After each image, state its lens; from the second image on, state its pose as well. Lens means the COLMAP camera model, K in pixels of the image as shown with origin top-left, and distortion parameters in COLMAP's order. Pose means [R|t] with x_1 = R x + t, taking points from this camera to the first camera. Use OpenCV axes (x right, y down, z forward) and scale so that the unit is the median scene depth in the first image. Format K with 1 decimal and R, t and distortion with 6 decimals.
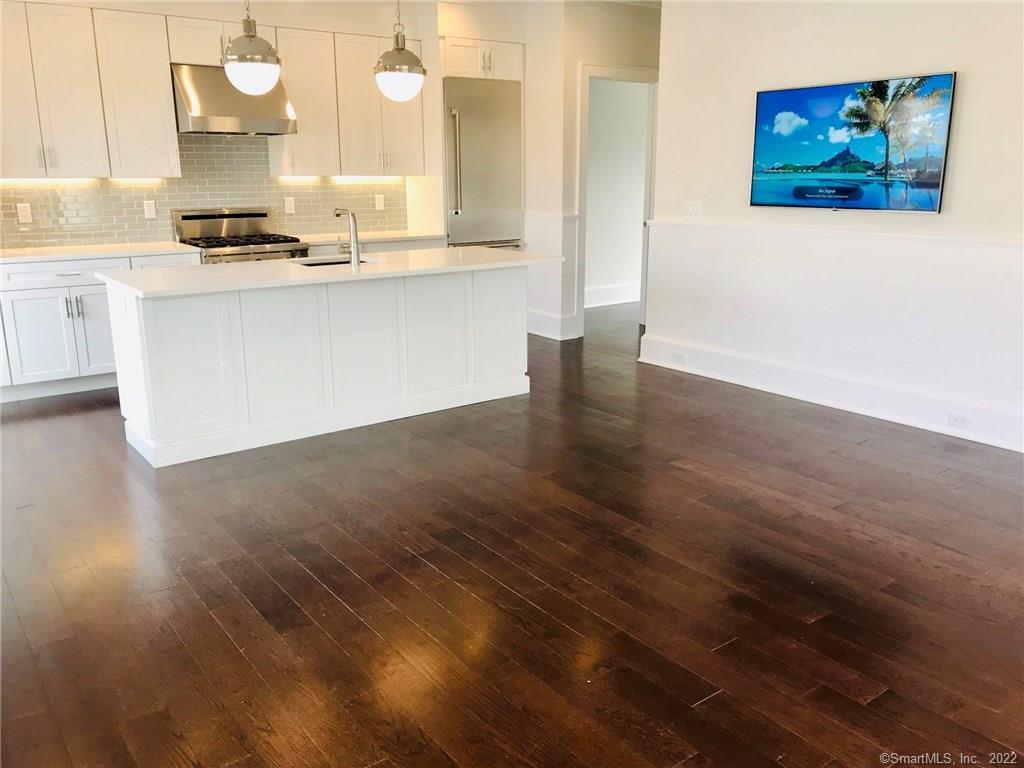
lens RADIAL K [[830.1, 0, 515.9], [0, 830.1, 378.3], [0, 0, 1]] dist [0.021455, -0.022190]
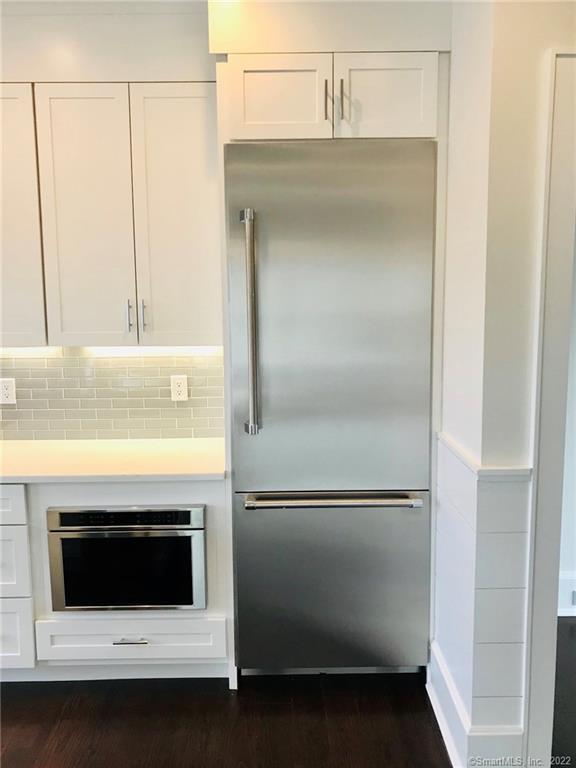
lens RADIAL K [[660.1, 0, 289.3], [0, 660.1, 379.3], [0, 0, 1]] dist [0.033860, -0.040424]
pose [[0.810594, 0.068226, -0.581621, 0.162346], [-0.136709, 0.987794, -0.074658, -0.211094], [0.569428, 0.140031, 0.810026, 0.743495]]
